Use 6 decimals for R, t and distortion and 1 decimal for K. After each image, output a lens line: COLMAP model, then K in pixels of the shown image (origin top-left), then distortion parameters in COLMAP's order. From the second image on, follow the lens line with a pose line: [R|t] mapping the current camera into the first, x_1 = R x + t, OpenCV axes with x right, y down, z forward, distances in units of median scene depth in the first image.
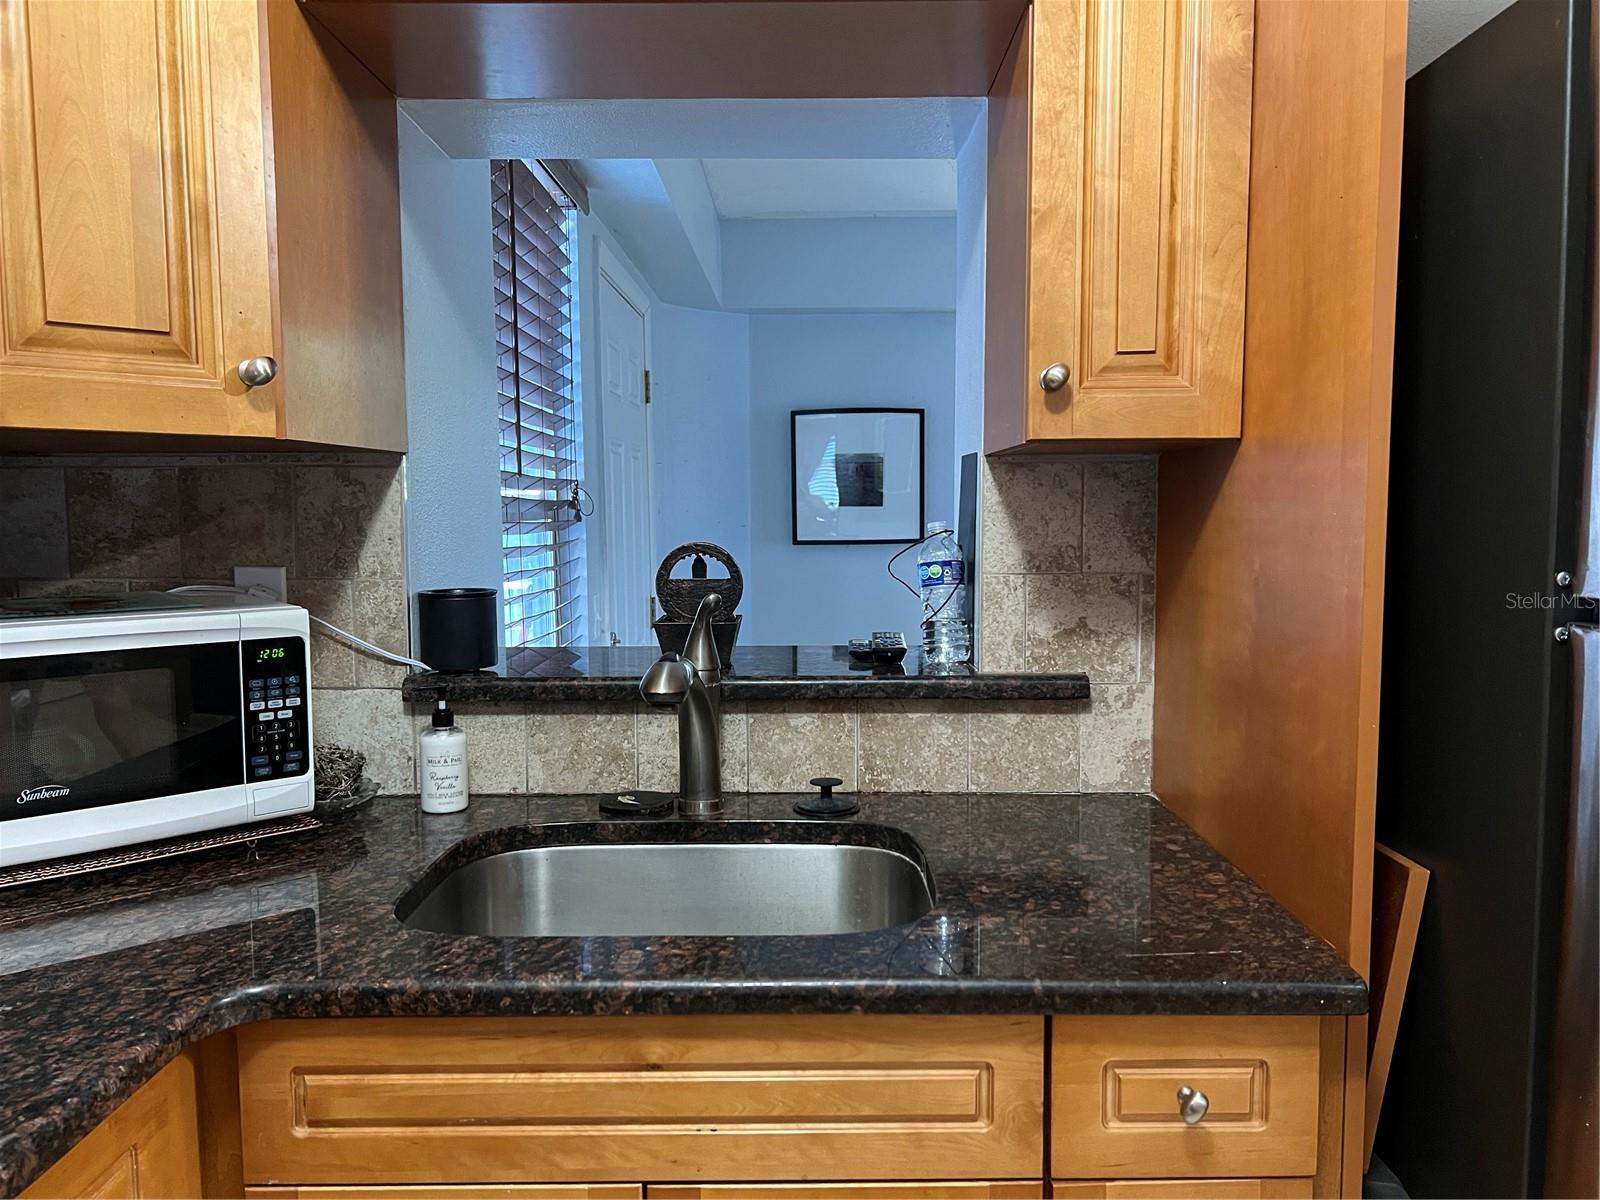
lens RADIAL K [[1196.6, 0, 789.3], [0, 1196.6, 598.4], [0, 0, 1]] dist [0.042762, -0.067436]
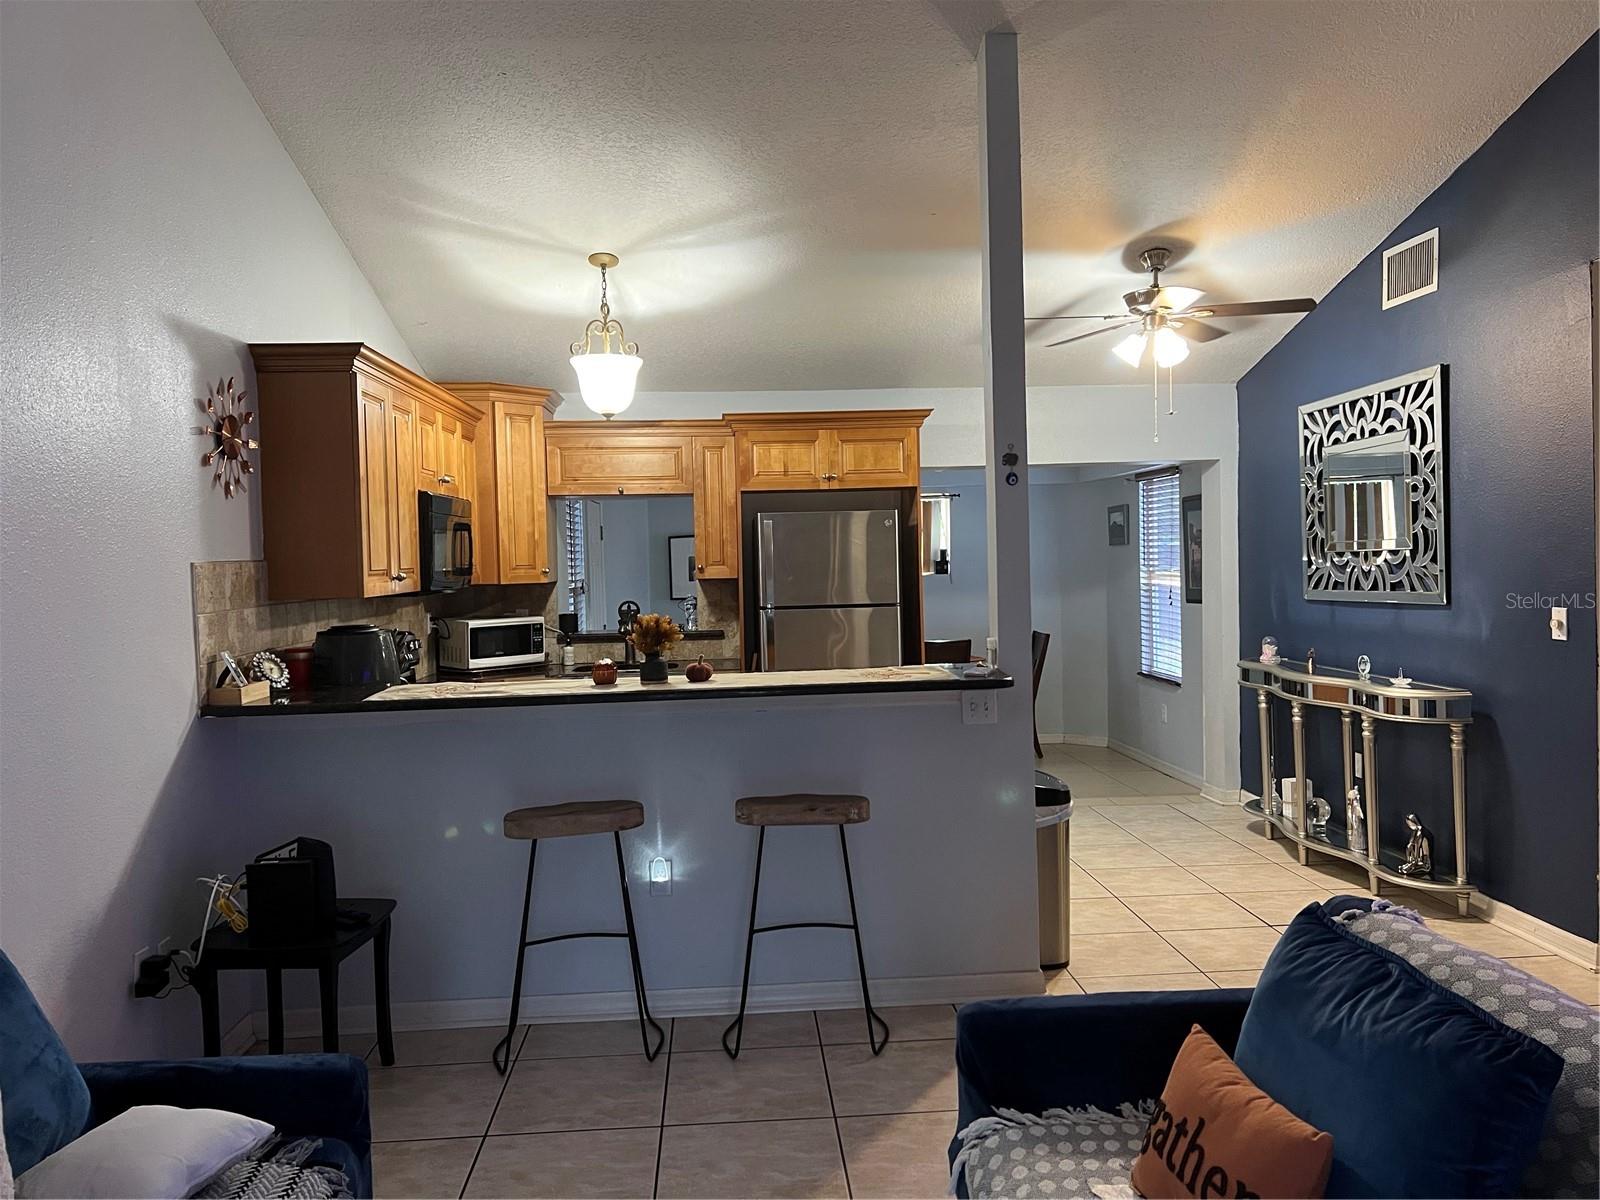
lens RADIAL K [[1196.6, 0, 852.5], [0, 1196.6, 598.0], [0, 0, 1]] dist [0.042762, -0.067436]
pose [[0.992473, -0.020263, 0.120778, 0.195557], [0.025874, 0.998649, -0.045070, 0.153374], [-0.119702, 0.047855, 0.991656, -3.272259]]
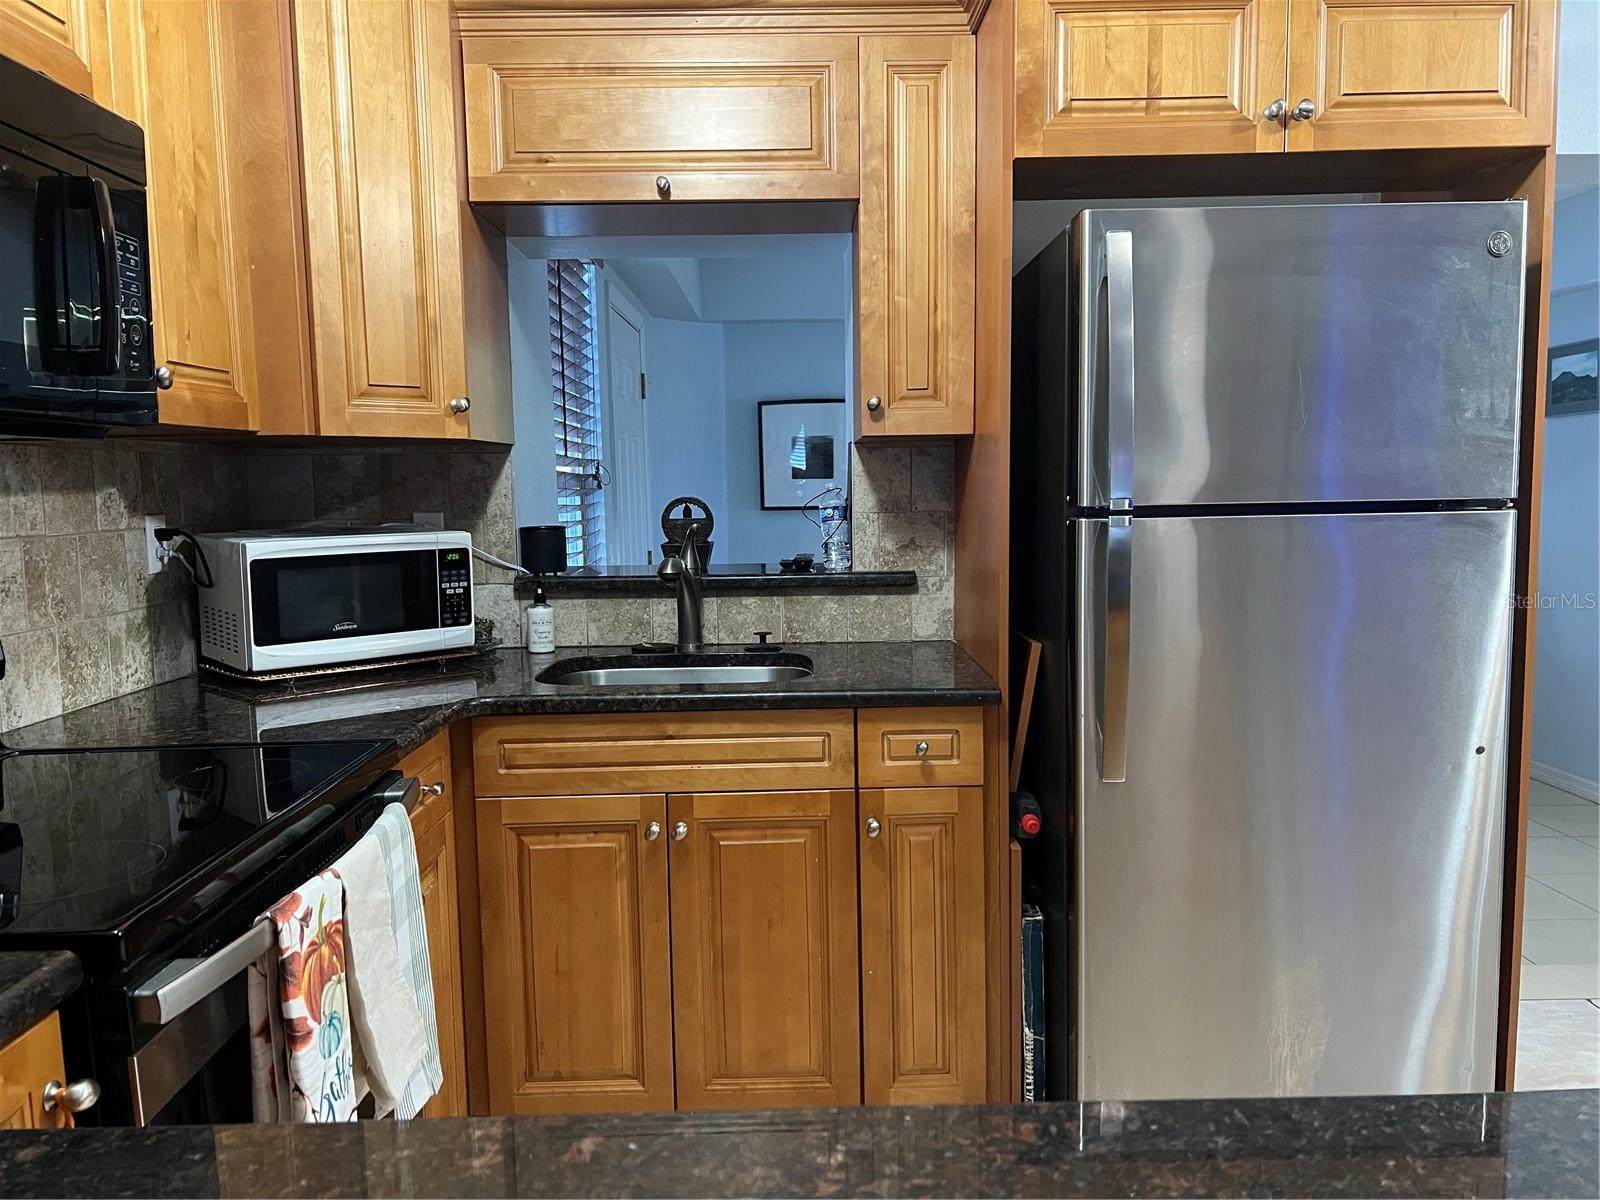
lens RADIAL K [[1196.6, 0, 802.2], [0, 1196.6, 617.1], [0, 0, 1]] dist [0.042762, -0.067436]
pose [[0.999680, -0.012376, 0.022070, 0.048748], [0.011627, 0.999362, 0.033757, 0.070477], [-0.022473, -0.033490, 0.999186, -0.714105]]
